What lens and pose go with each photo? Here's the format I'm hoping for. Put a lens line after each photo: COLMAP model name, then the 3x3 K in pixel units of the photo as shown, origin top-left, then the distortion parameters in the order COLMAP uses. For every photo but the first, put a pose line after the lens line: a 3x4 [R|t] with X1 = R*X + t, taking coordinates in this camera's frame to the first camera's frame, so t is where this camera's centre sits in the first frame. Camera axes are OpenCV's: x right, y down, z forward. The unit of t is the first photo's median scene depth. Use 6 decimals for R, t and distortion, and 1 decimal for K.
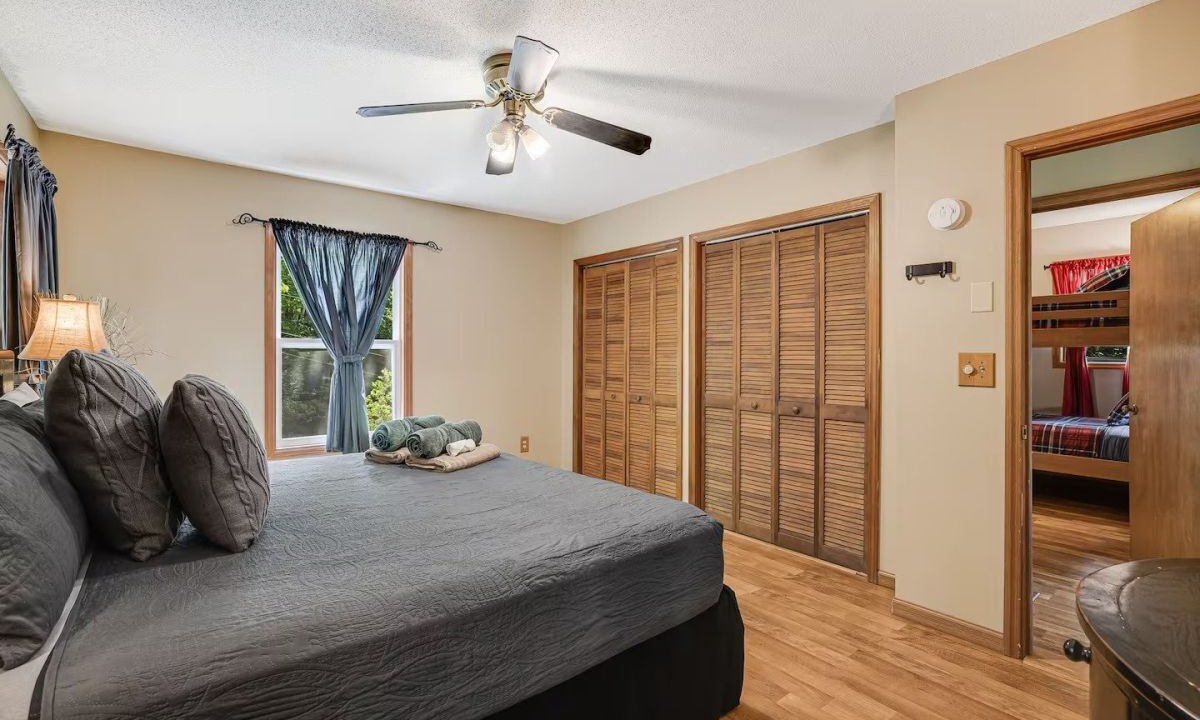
lens RADIAL K [[540.5, 0, 606.3], [0, 540.5, 357.3], [0, 0, 1]] dist [-0.000494, -0.000073]
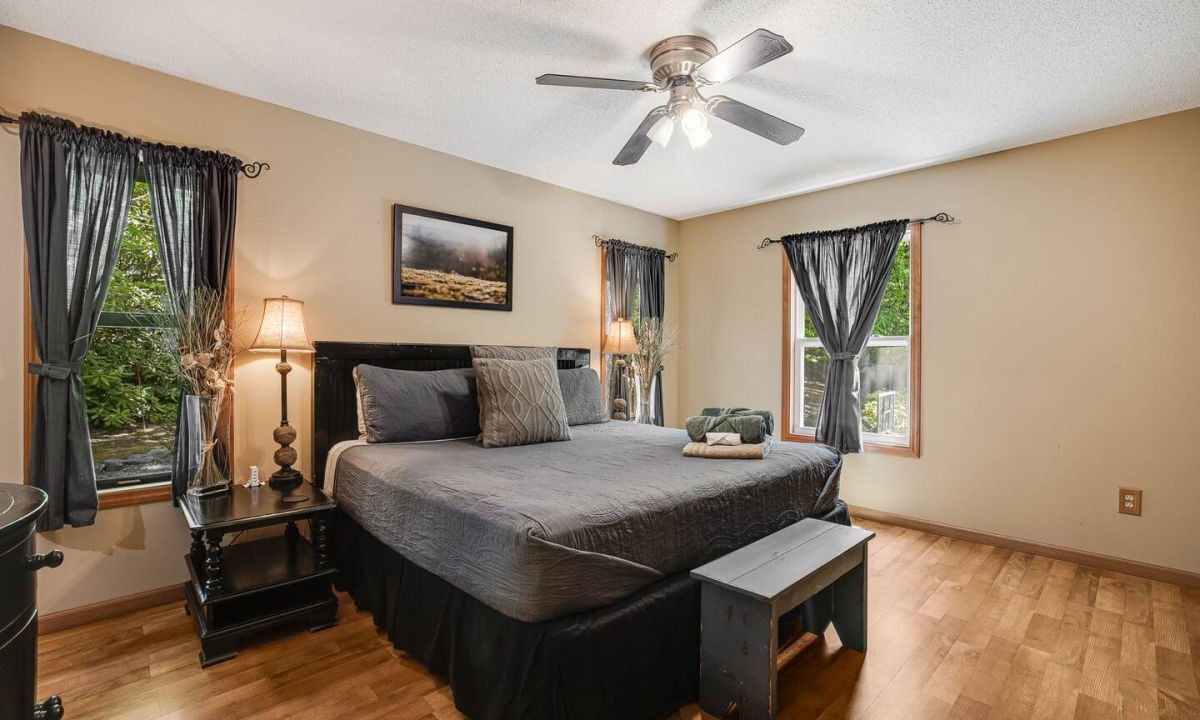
lens RADIAL K [[540.5, 0, 605.5], [0, 540.5, 358.7], [0, 0, 1]] dist [-0.000494, -0.000073]
pose [[0.121284, 0.004860, -0.992606, 0.474320], [-0.014159, 0.999895, 0.003166, 0.011025], [0.992517, 0.013671, 0.121340, 0.441865]]
